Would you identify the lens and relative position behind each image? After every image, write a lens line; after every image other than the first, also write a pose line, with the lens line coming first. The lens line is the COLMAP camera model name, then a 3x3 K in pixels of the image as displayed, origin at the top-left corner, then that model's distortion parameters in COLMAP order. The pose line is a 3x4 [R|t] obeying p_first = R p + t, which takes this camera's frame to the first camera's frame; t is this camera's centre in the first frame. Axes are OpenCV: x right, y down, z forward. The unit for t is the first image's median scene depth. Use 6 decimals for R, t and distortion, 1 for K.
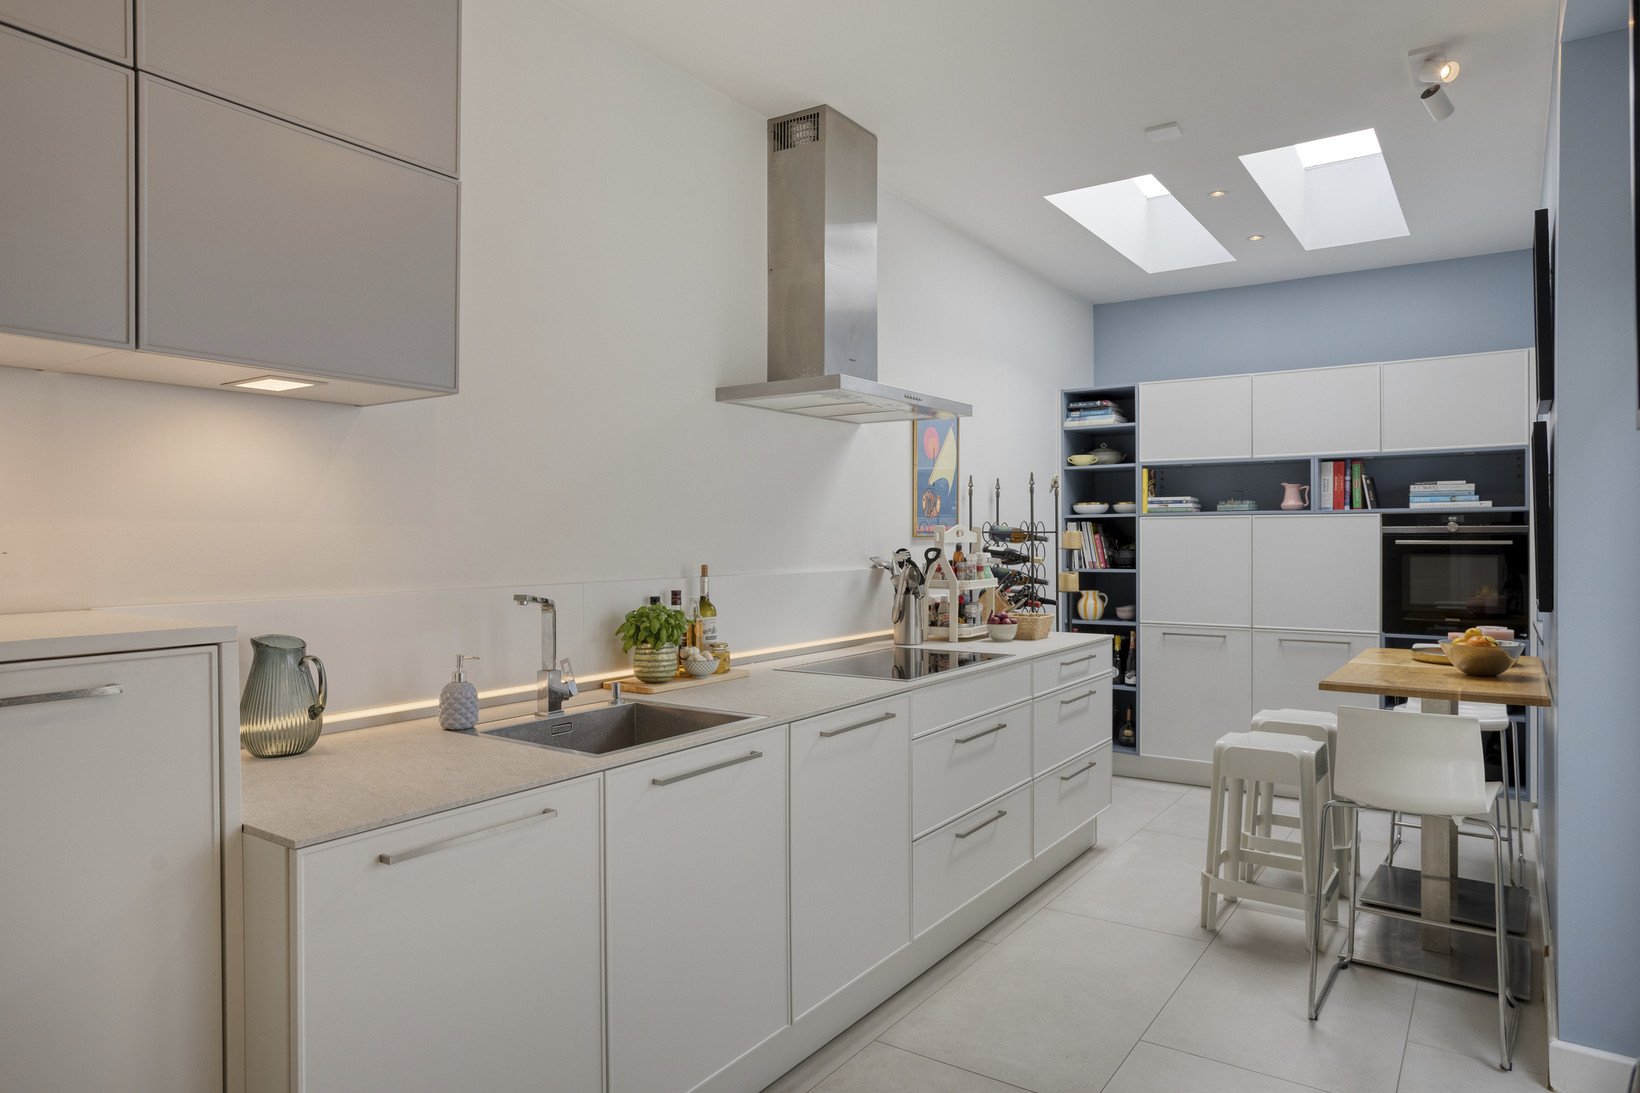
lens RADIAL K [[1009.1, 0, 820.4], [0, 1009.1, 541.5], [0, 0, 1]] dist [-0.037337, -0.000032]
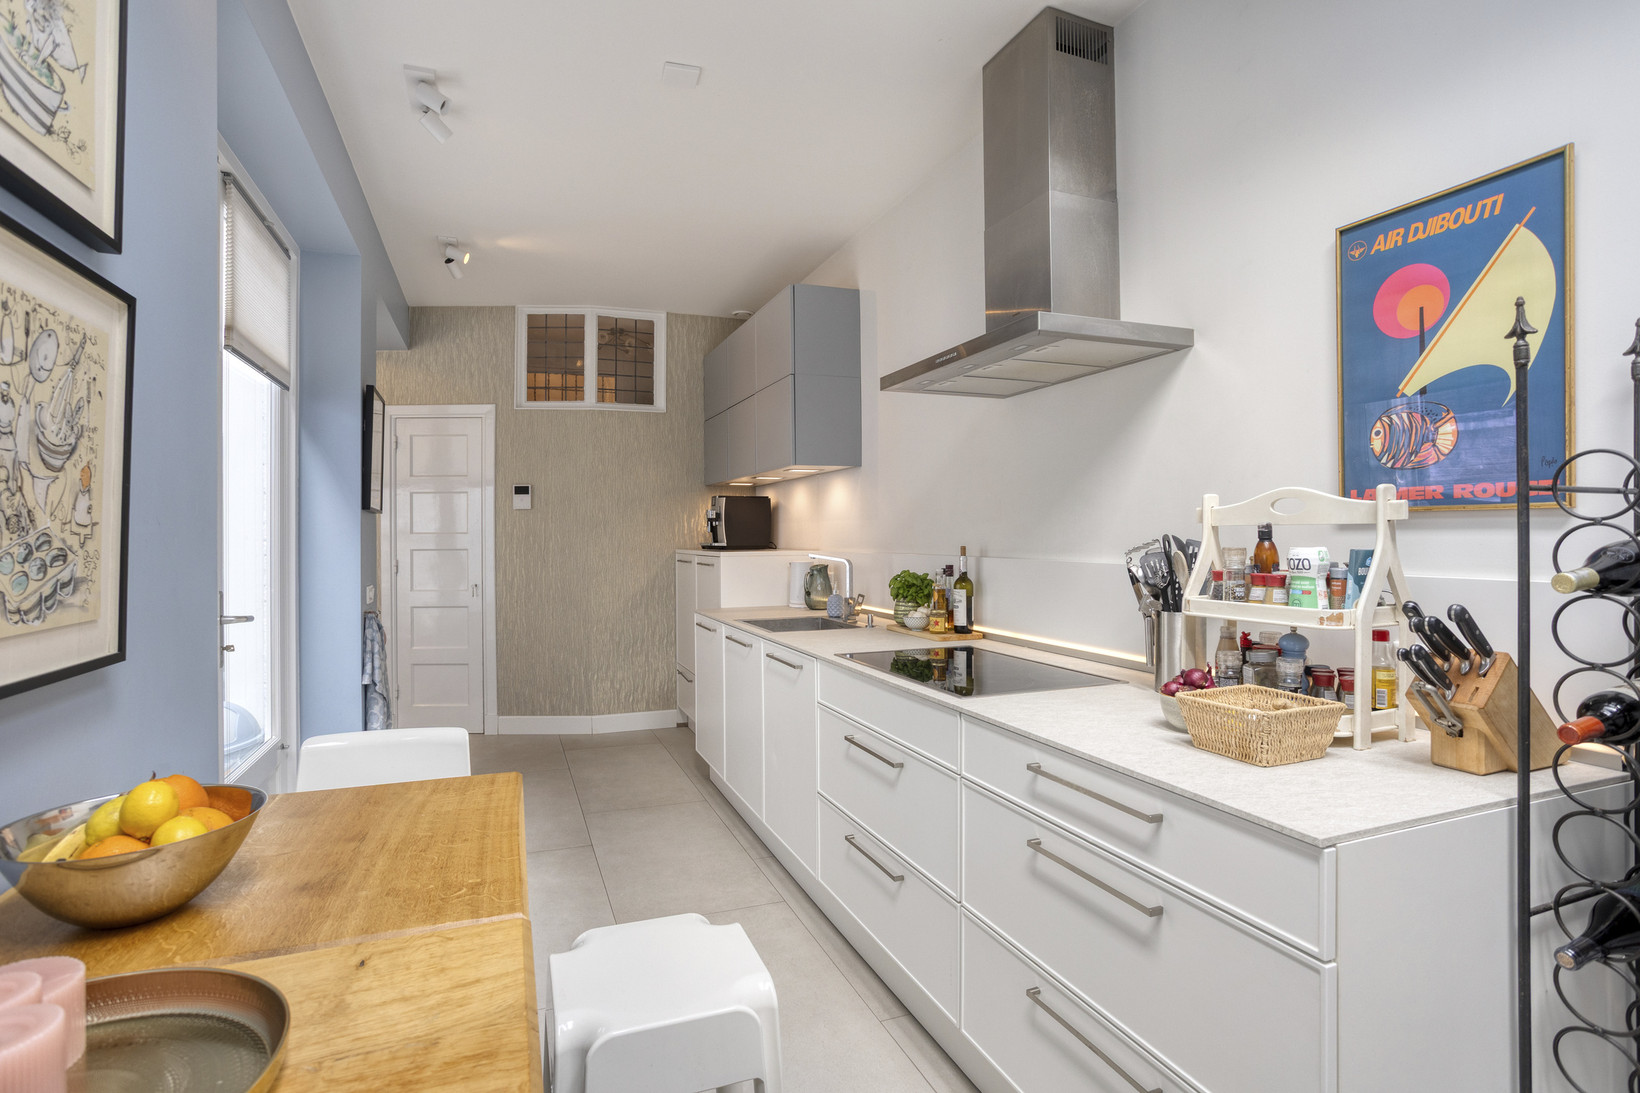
lens RADIAL K [[831.8, 0, 821.4], [0, 831.8, 536.5], [0, 0, 1]] dist [-0.035708, 0.001438]
pose [[-0.571537, 0.003720, -0.820568, 0.552369], [0.004102, 0.999990, 0.001677, 0.004256], [0.820566, -0.002407, -0.571547, 0.989012]]
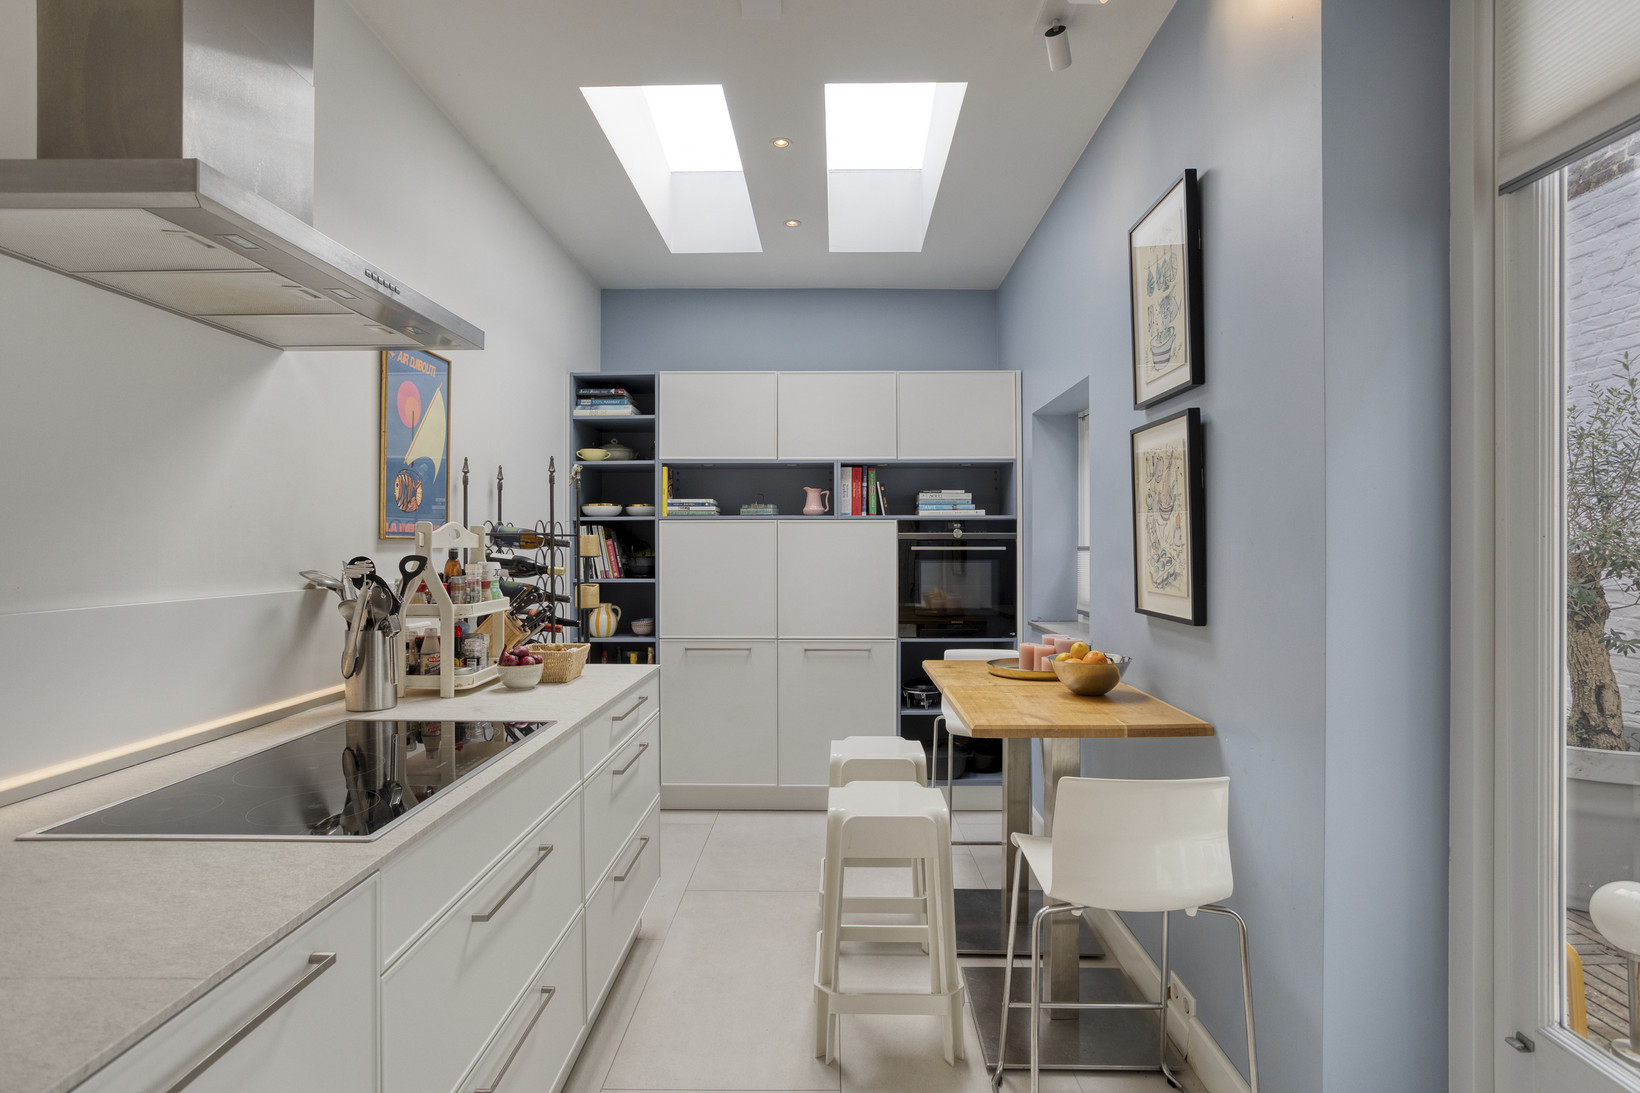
lens RADIAL K [[831.8, 0, 822.7], [0, 831.8, 546.0], [0, 0, 1]] dist [-0.035708, 0.001438]
pose [[0.831826, 0.001769, 0.555034, 0.032701], [0.000867, 0.999990, -0.004487, 0.002527], [-0.555036, 0.004214, 0.831816, 0.371694]]
